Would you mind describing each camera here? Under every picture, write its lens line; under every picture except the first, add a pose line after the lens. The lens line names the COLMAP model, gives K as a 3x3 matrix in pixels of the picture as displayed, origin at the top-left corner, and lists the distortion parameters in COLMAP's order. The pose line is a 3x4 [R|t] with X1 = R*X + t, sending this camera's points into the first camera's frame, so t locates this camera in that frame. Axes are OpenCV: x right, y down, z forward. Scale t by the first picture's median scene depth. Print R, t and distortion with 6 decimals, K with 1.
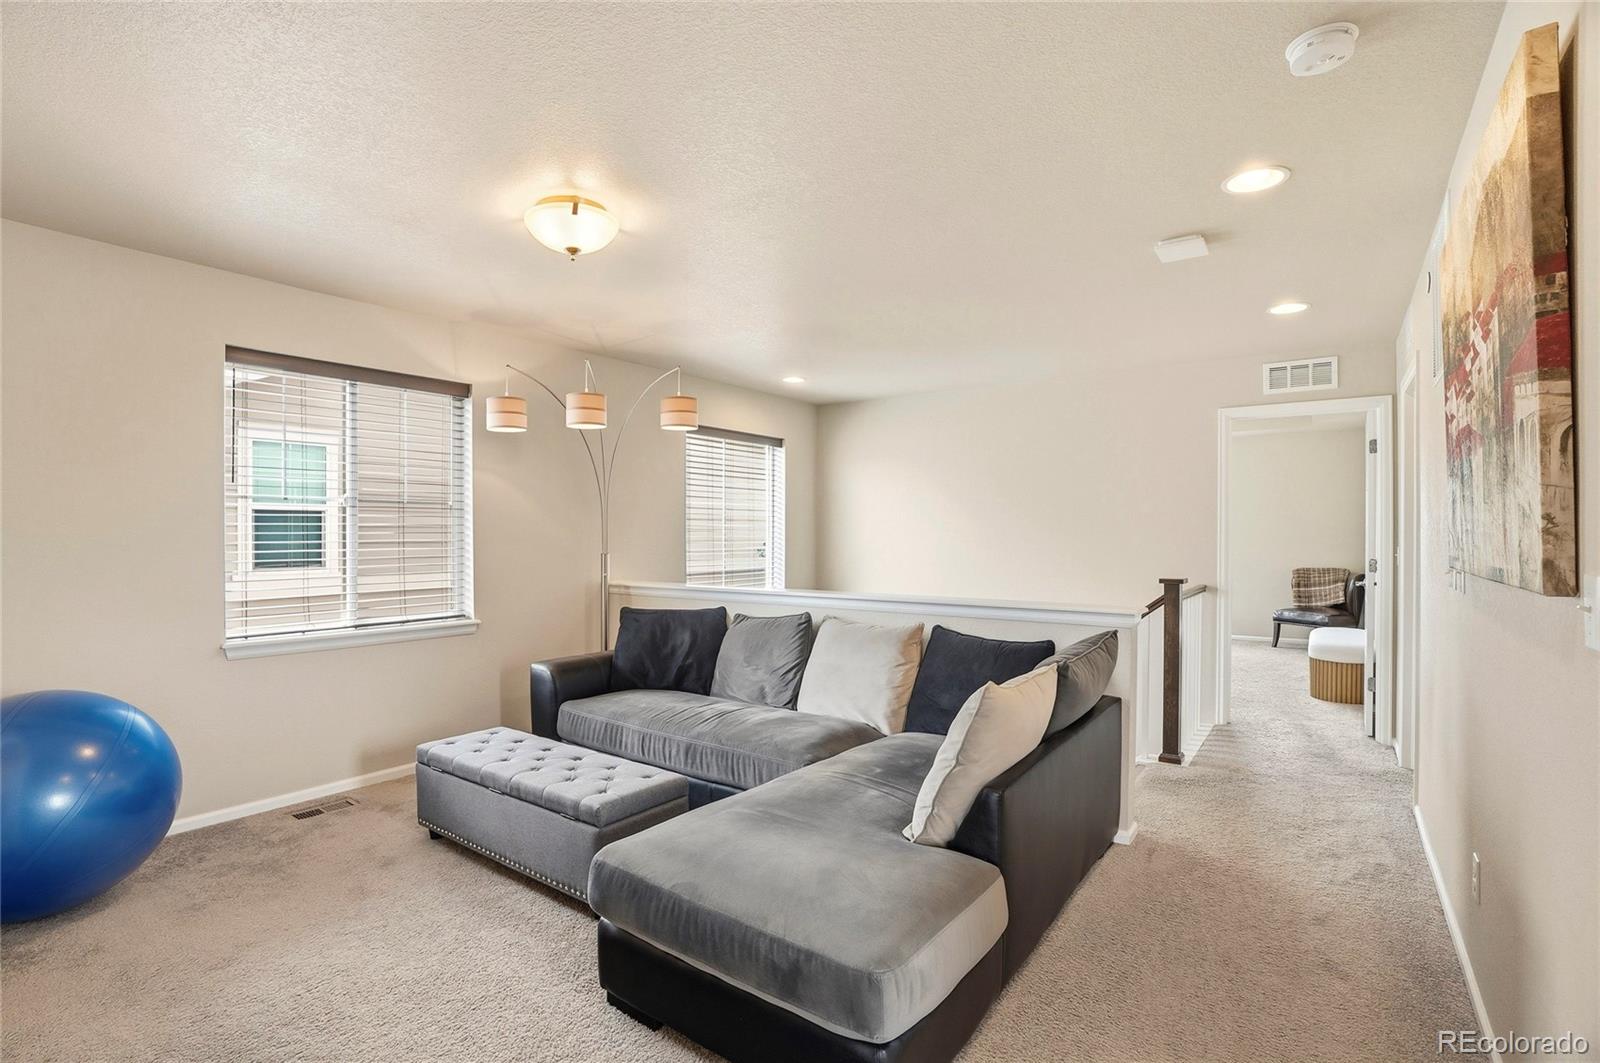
lens RADIAL K [[752.0, 0, 794.4], [0, 752.0, 532.5], [0, 0, 1]] dist [-0.061300, 0.019878]
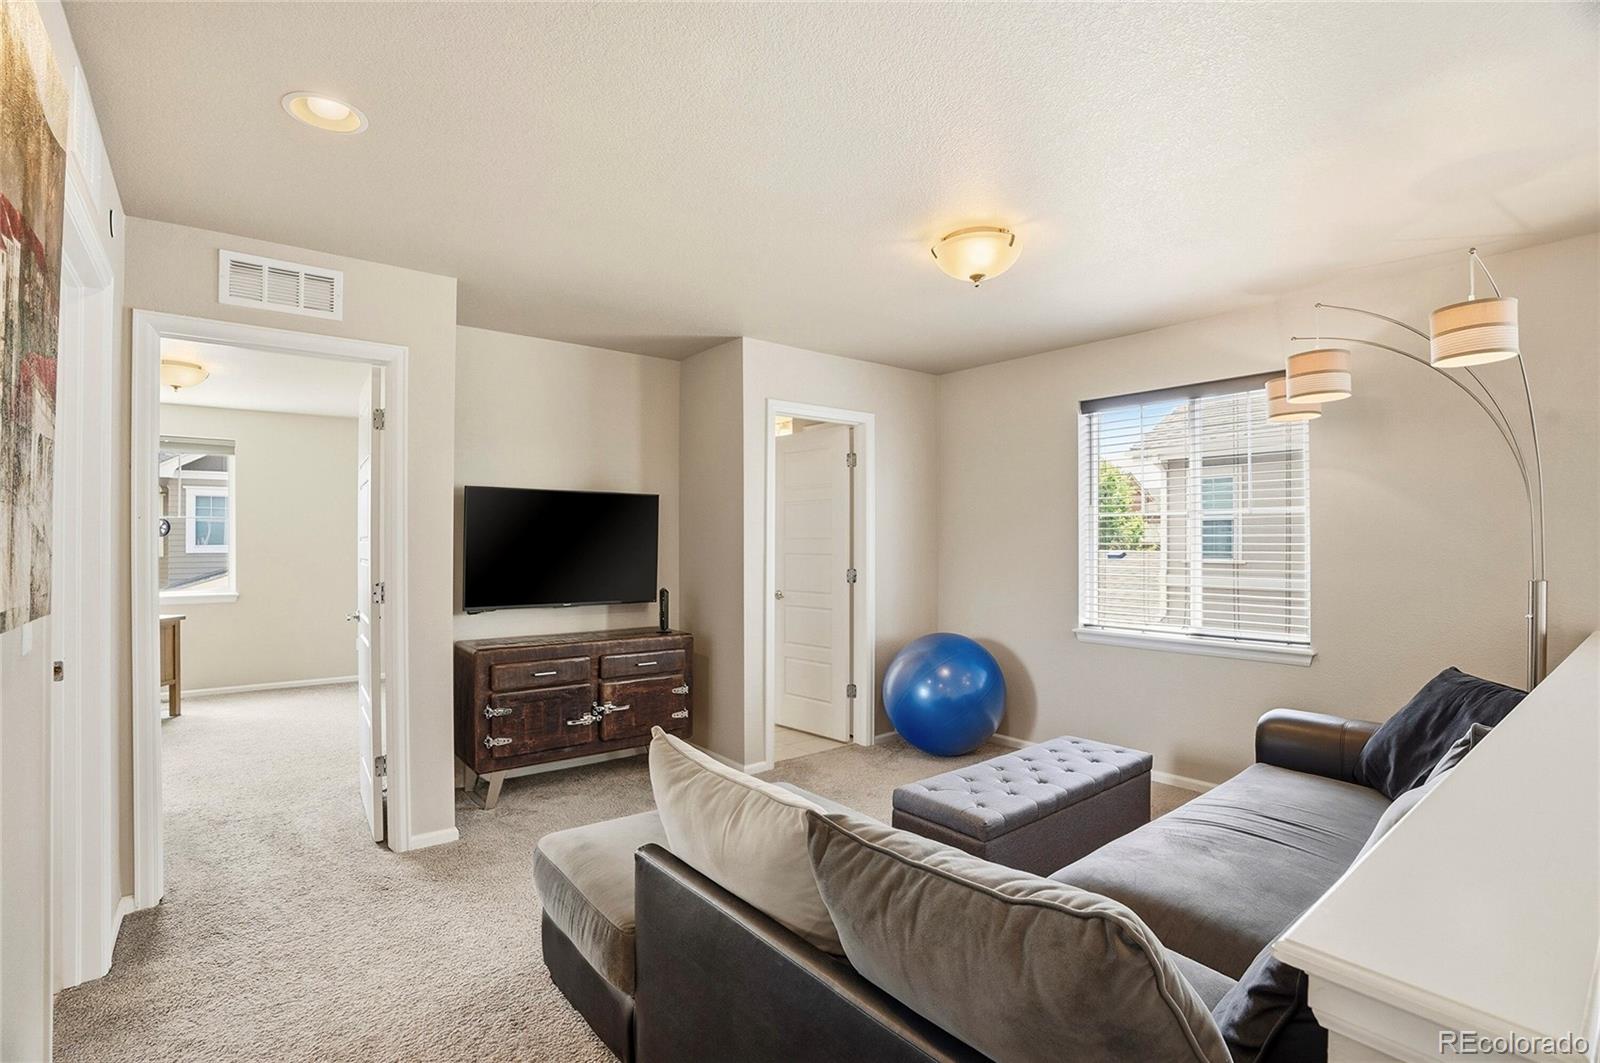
lens RADIAL K [[752.0, 0, 796.8], [0, 752.0, 537.9], [0, 0, 1]] dist [-0.061300, 0.019878]
pose [[-0.264712, -0.006338, -0.964307, 0.792217], [0.006863, 0.999941, -0.008456, -0.005006], [0.964303, -0.008857, -0.264653, 1.048582]]
